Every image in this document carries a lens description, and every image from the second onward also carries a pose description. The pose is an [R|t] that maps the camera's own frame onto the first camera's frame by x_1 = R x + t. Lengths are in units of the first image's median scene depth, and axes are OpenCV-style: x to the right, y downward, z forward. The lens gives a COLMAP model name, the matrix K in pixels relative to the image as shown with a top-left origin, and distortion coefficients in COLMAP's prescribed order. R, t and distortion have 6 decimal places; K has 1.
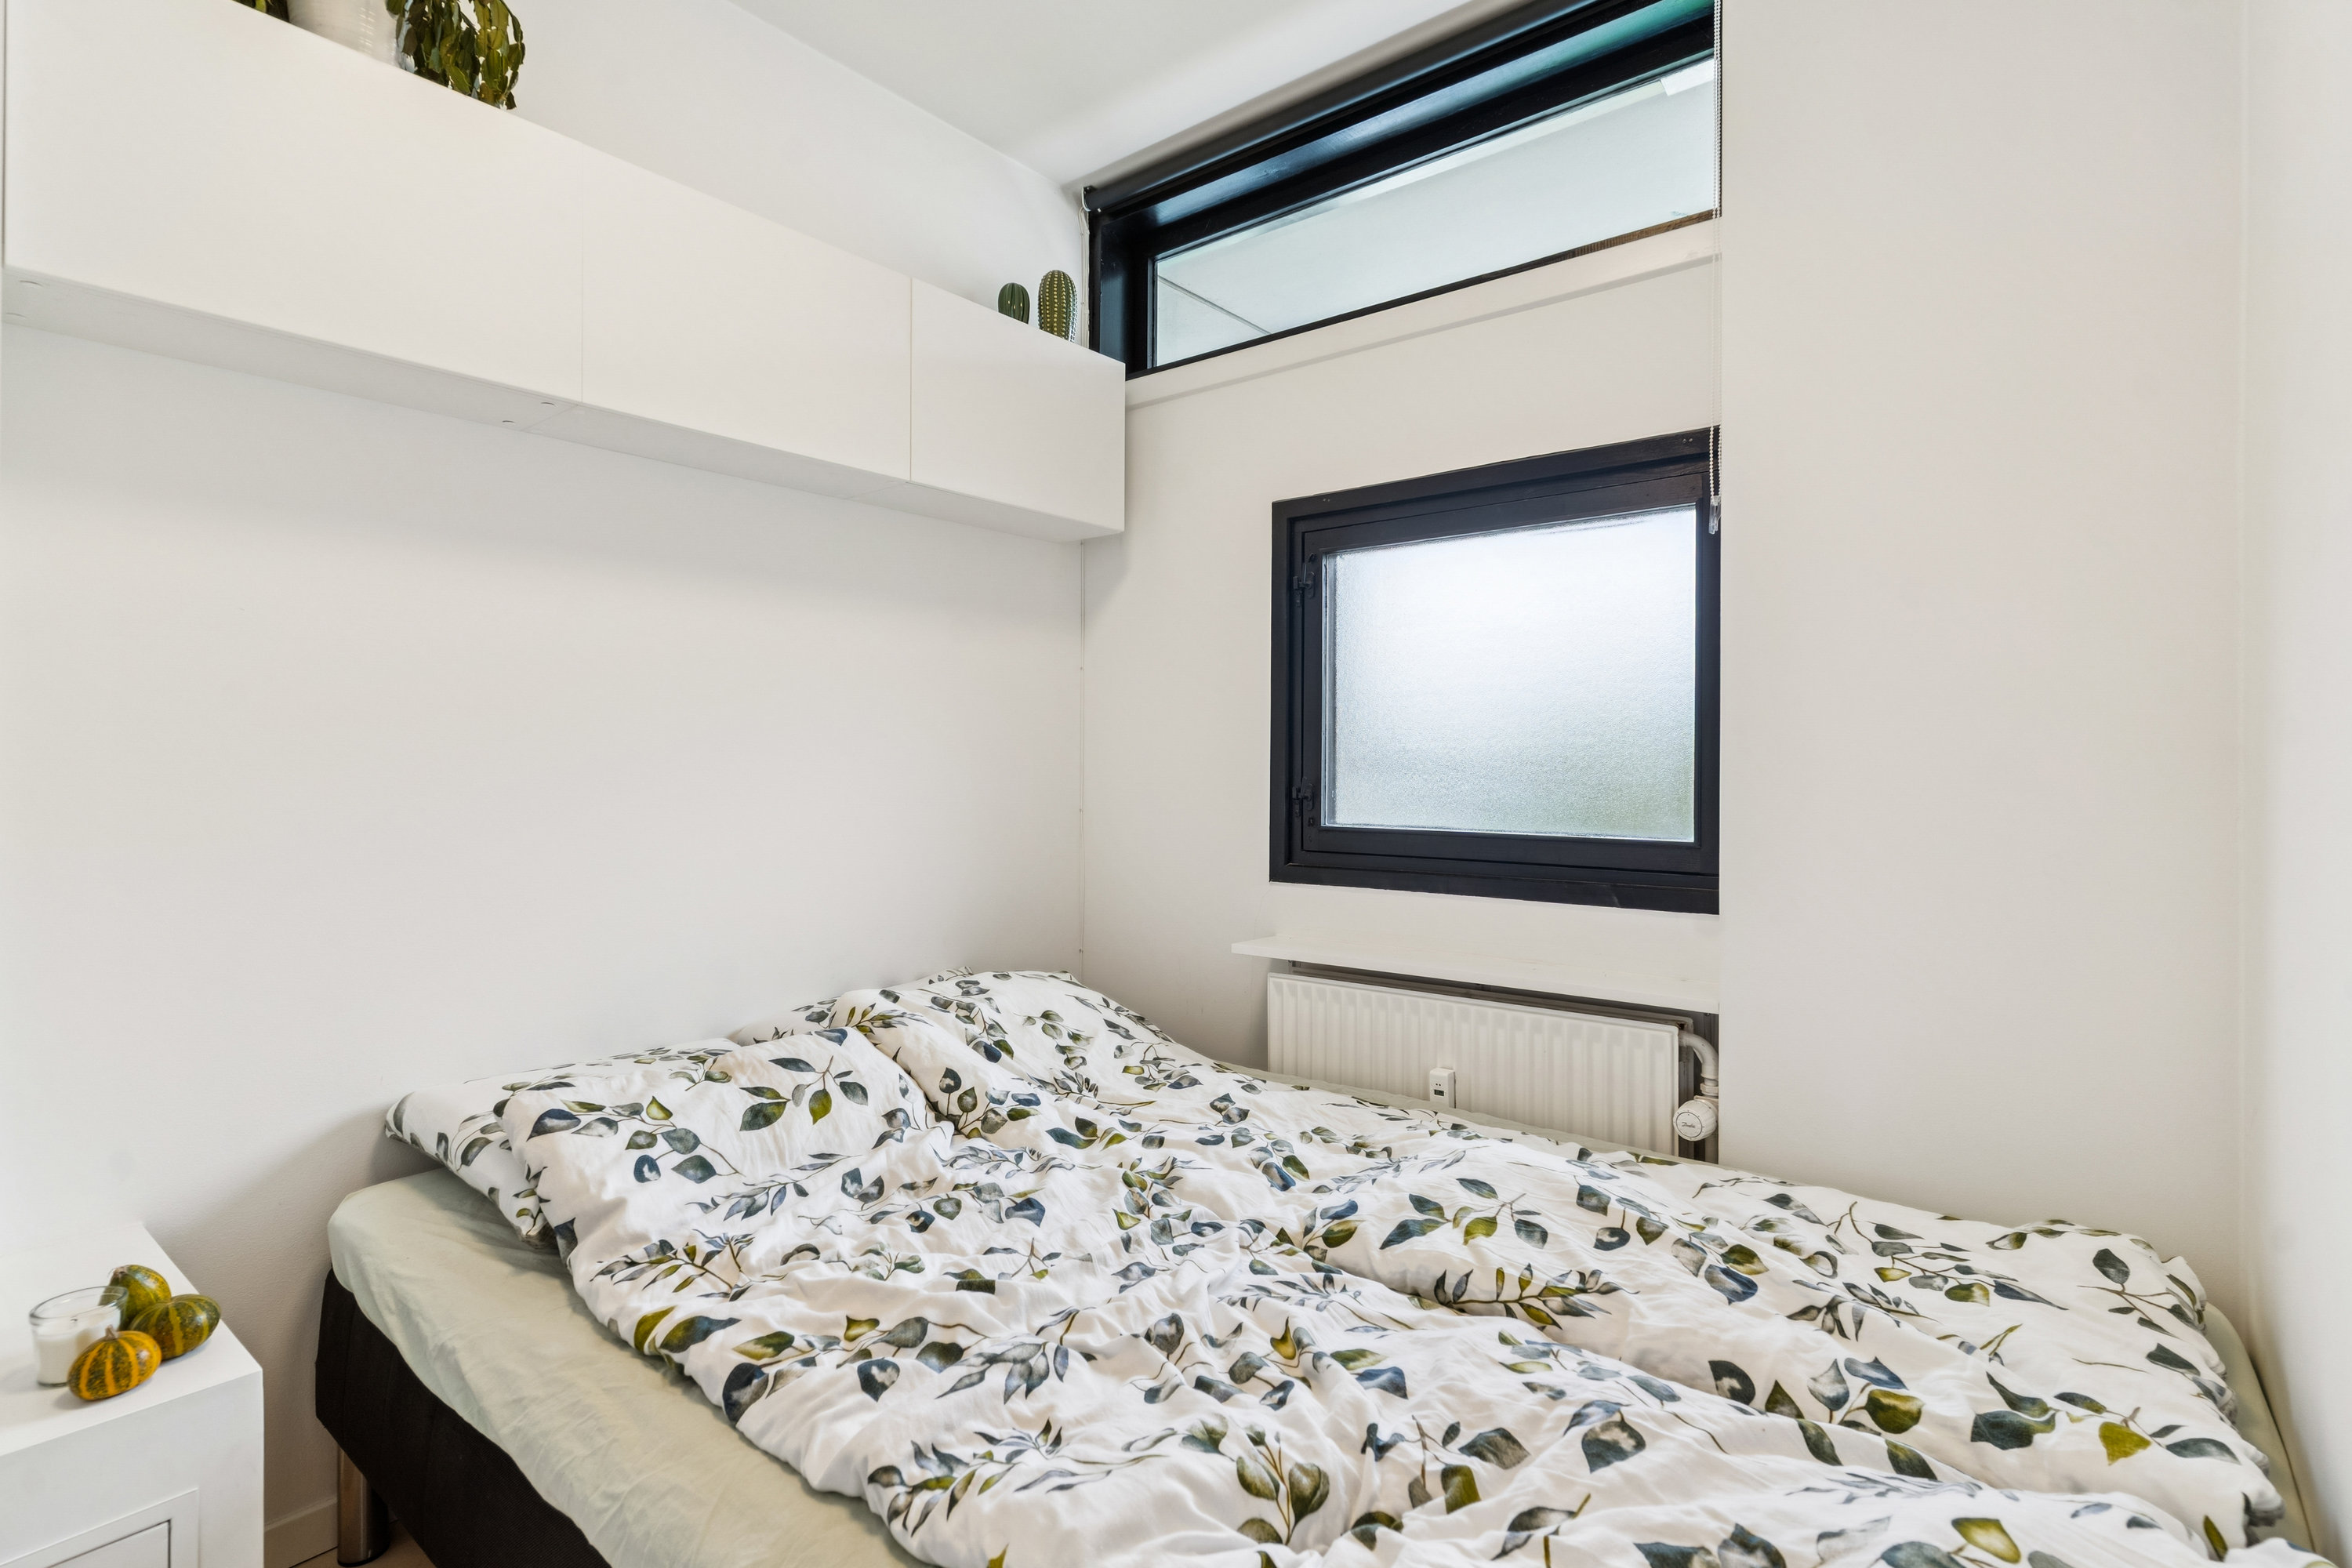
lens RADIAL K [[1154.7, 0, 1174.3], [0, 1154.7, 765.2], [0, 0, 1]] dist [0.004364, -0.001715]
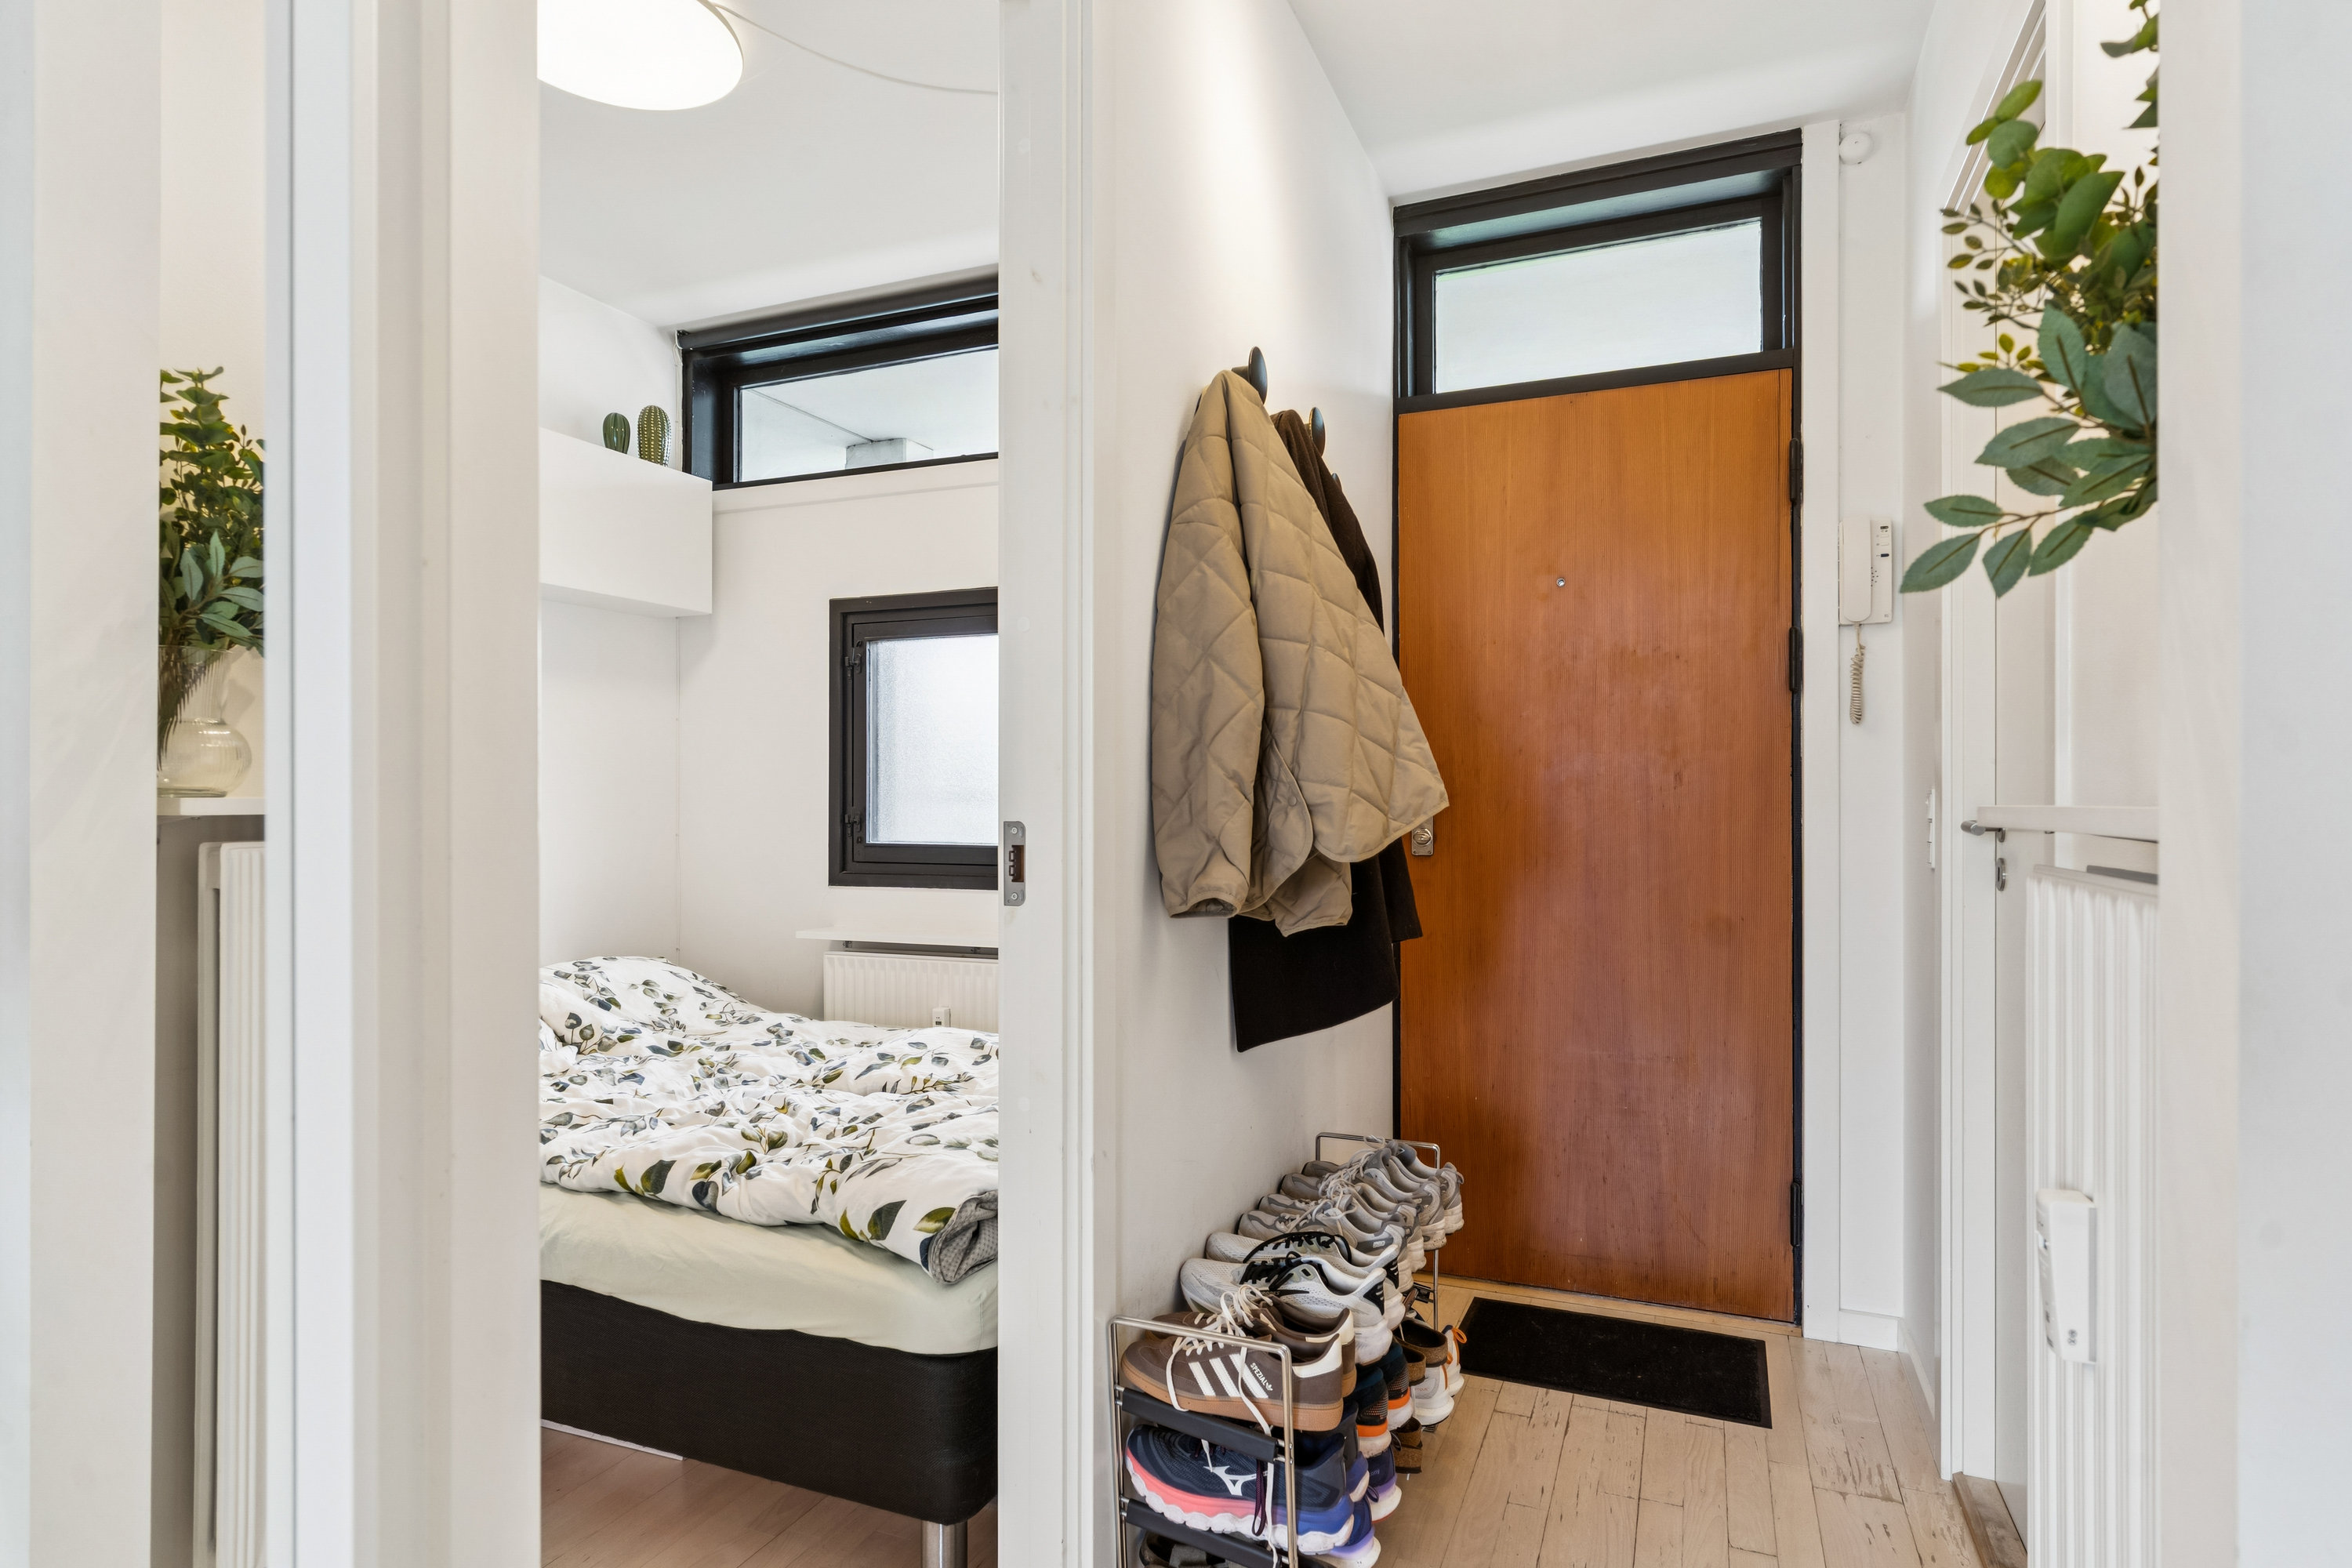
lens RADIAL K [[1241.7, 0, 1185.6], [0, 1241.7, 801.5], [0, 0, 1]] dist [-0.004748, 0.003644]
pose [[0.956424, -0.003774, 0.291957, 0.088017], [0.002249, 0.999982, 0.005559, -0.004811], [-0.291973, -0.004660, 0.956415, -0.725371]]
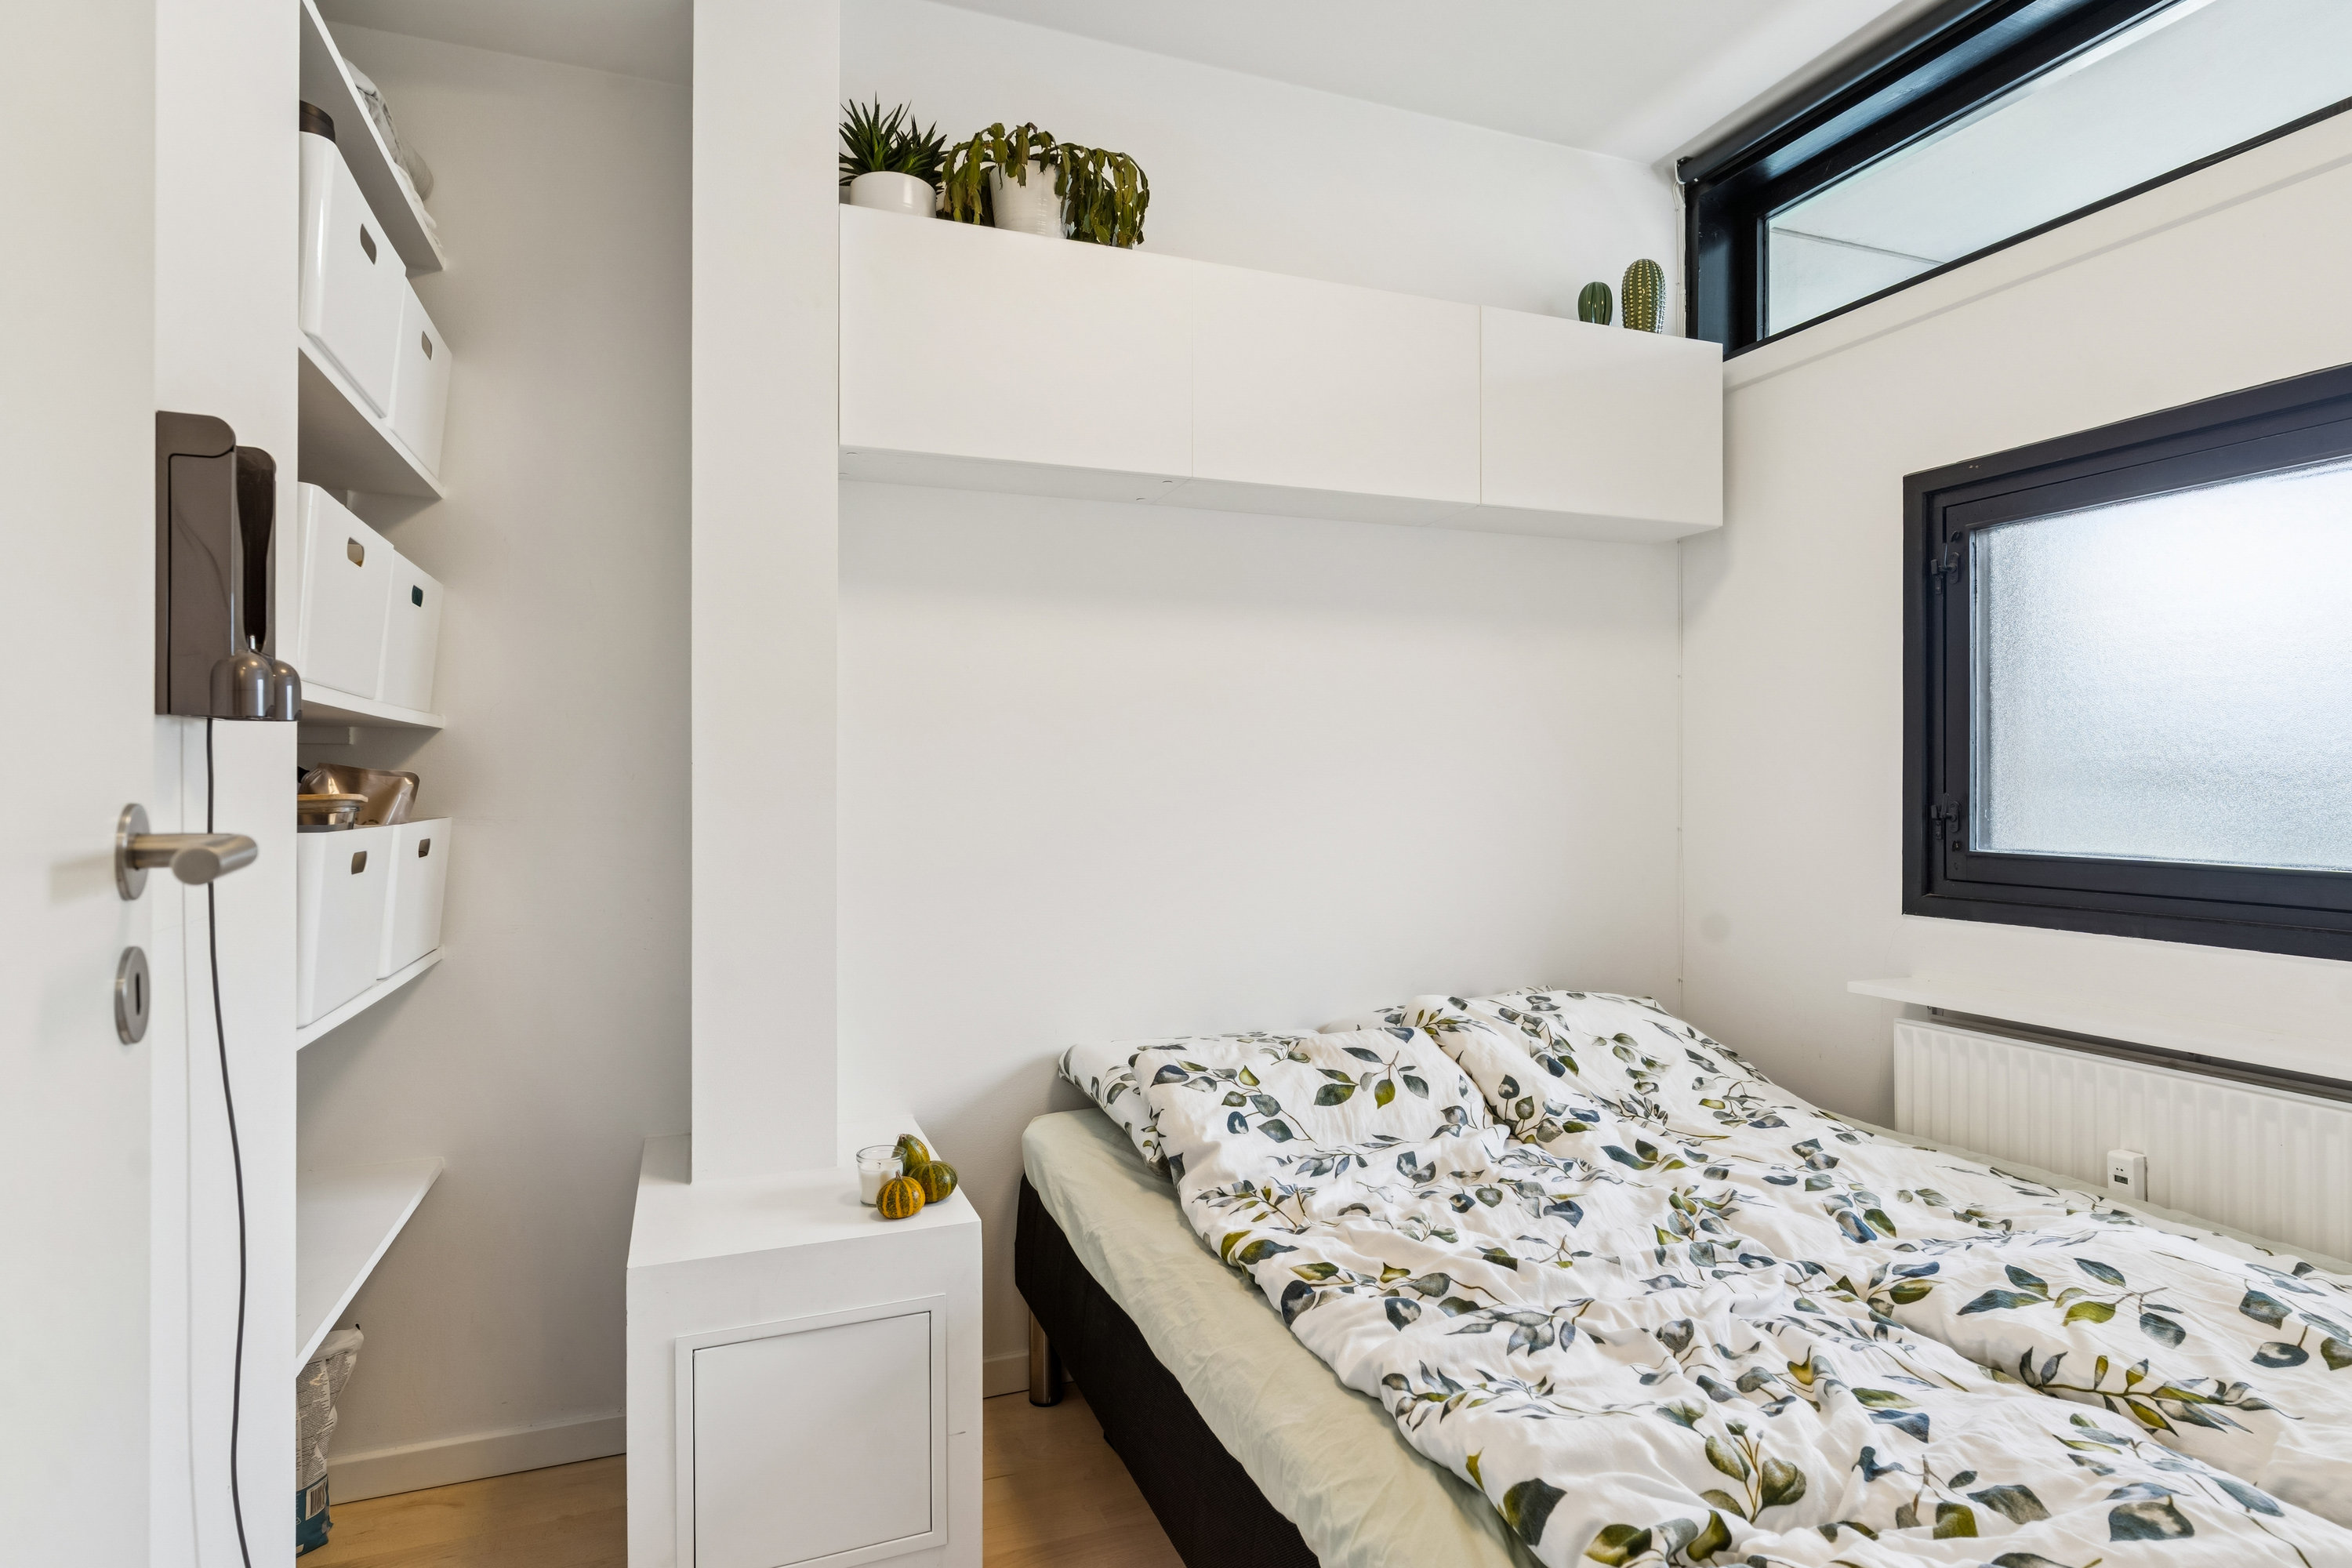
lens RADIAL K [[1241.7, 0, 1169.1], [0, 1241.7, 777.5], [0, 0, 1]] dist [-0.004748, 0.003644]
pose [[0.868477, -0.005143, -0.495703, 0.099070], [0.004292, 0.999987, -0.002855, -0.002088], [0.495711, 0.000352, 0.868488, -0.120973]]
